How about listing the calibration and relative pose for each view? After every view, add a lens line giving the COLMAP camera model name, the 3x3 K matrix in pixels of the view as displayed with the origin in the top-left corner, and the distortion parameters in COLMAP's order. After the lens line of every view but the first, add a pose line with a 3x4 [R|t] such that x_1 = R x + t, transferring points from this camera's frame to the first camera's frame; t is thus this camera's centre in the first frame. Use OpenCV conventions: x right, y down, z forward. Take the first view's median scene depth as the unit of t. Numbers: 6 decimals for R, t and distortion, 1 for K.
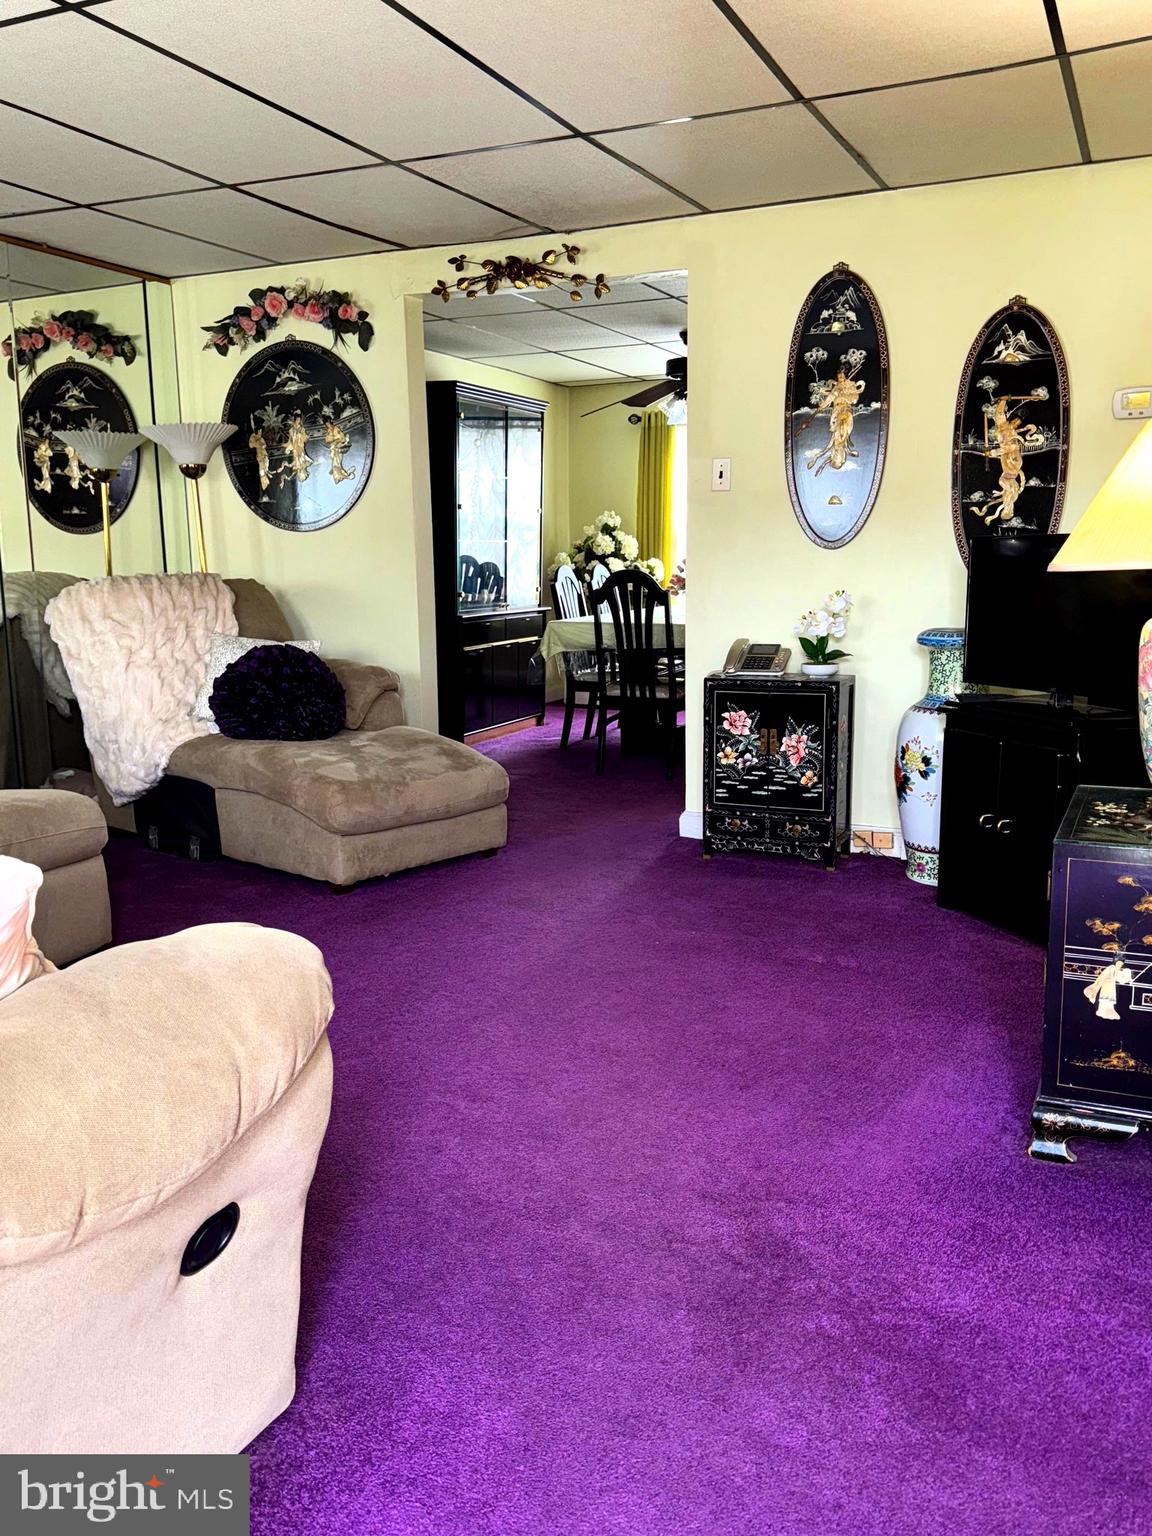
lens RADIAL K [[1250.7, 0, 574.9], [0, 1250.7, 782.5], [0, 0, 1]] dist [0.195854, -0.457487]
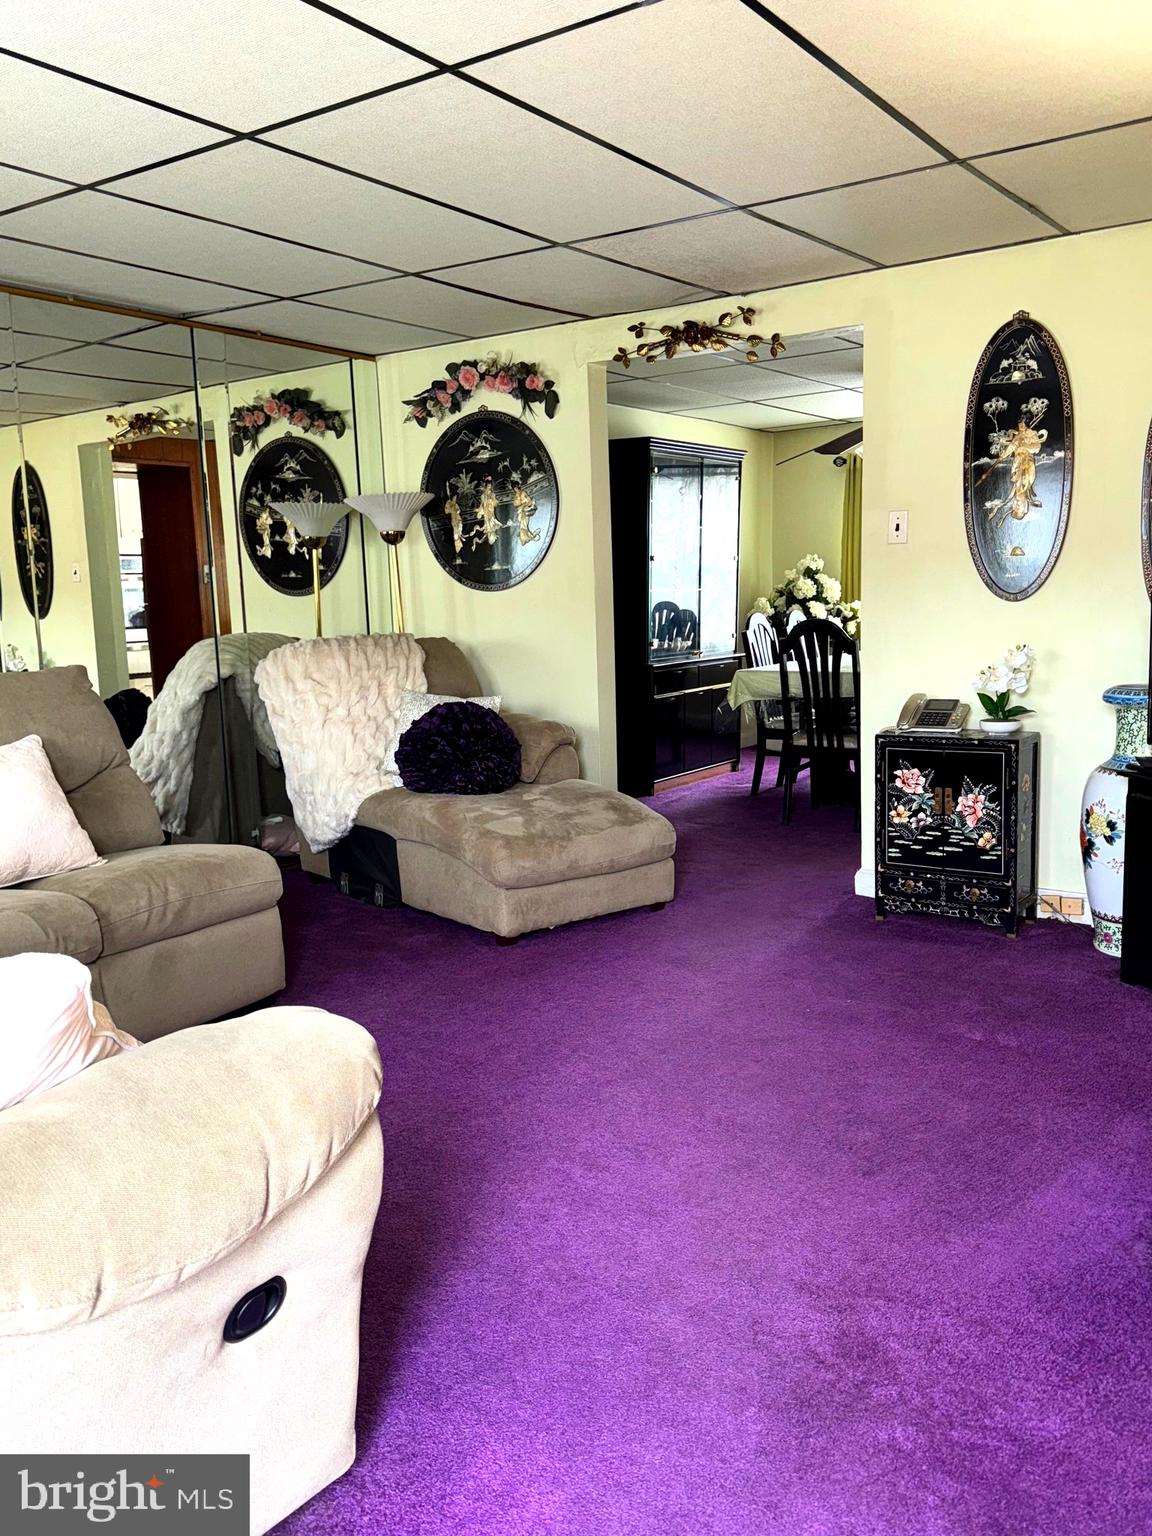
lens RADIAL K [[1253.8, 0, 582.8], [0, 1253.8, 779.2], [0, 0, 1]] dist [0.156722, -0.320637]
pose [[0.984683, 0.008380, -0.174154, 0.049858], [-0.013448, 0.999519, -0.027941, -0.017978], [0.173837, 0.029855, 0.984322, -0.005442]]
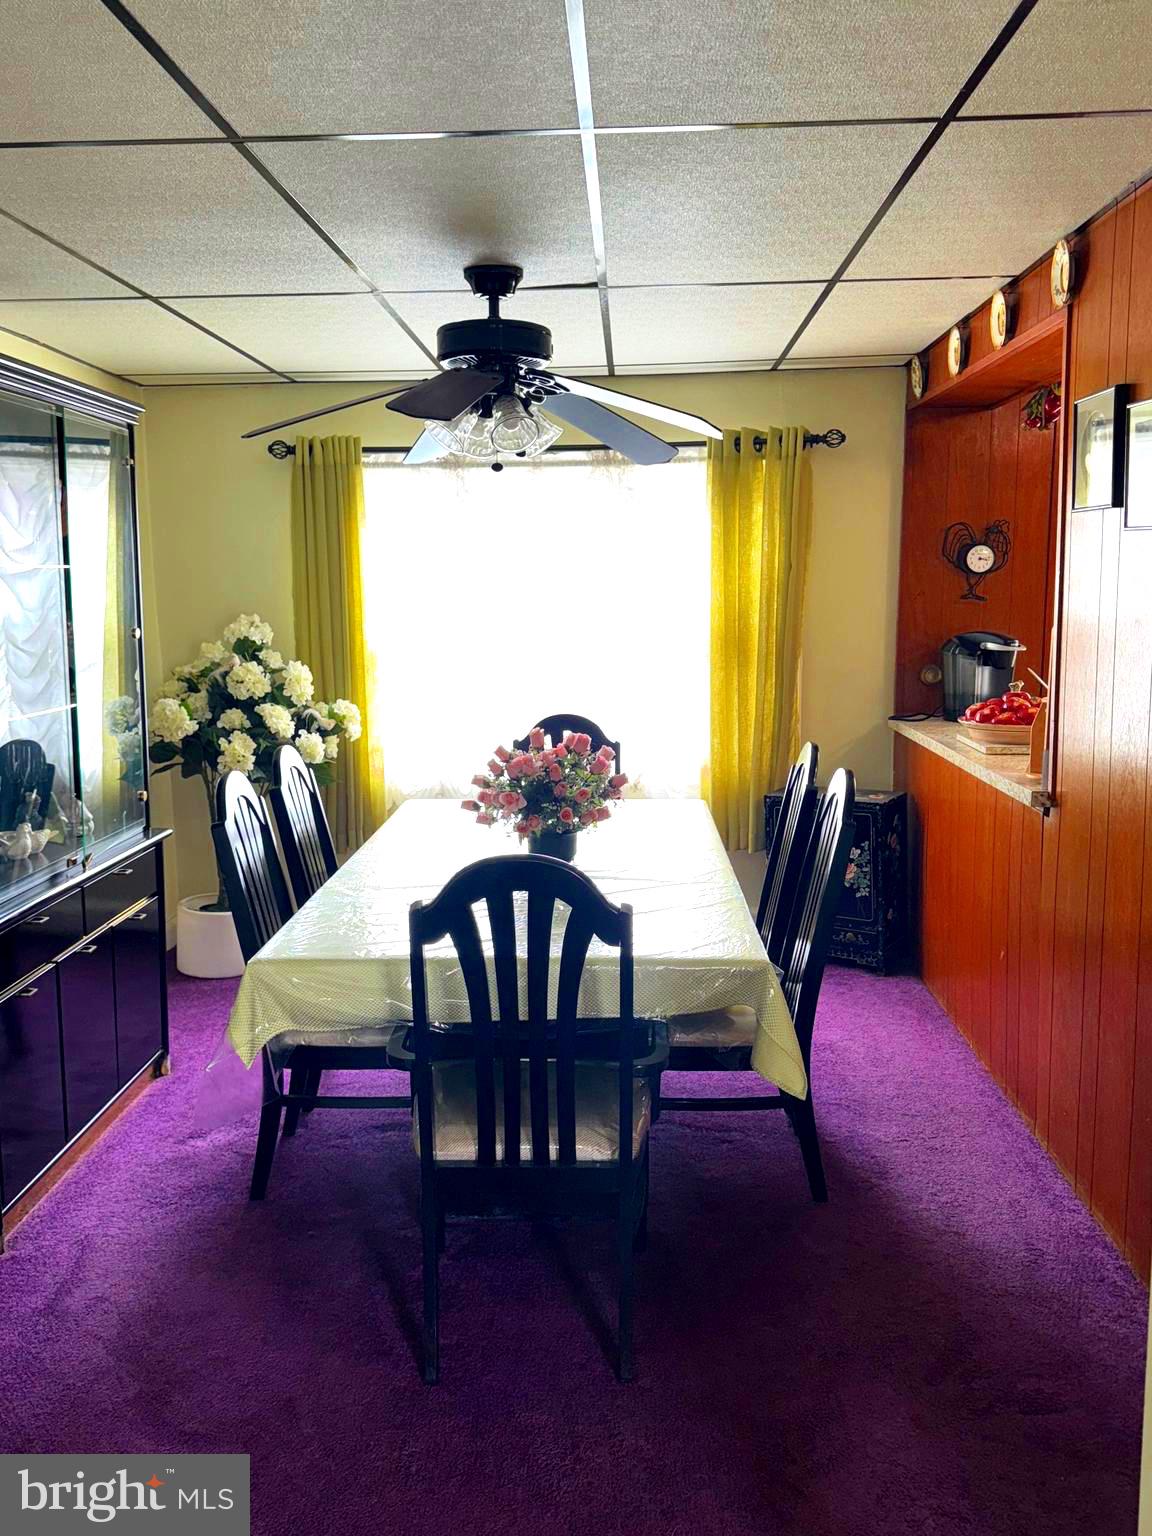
lens RADIAL K [[1264.0, 0, 576.0], [0, 1264.0, 768.0], [0, 0, 1]] dist [0.128698, -0.232699]
pose [[0.928411, -0.055647, 0.367365, -0.096910], [0.073576, 0.996676, -0.034969, -0.243524], [-0.364198, 0.059495, 0.929419, 0.894711]]
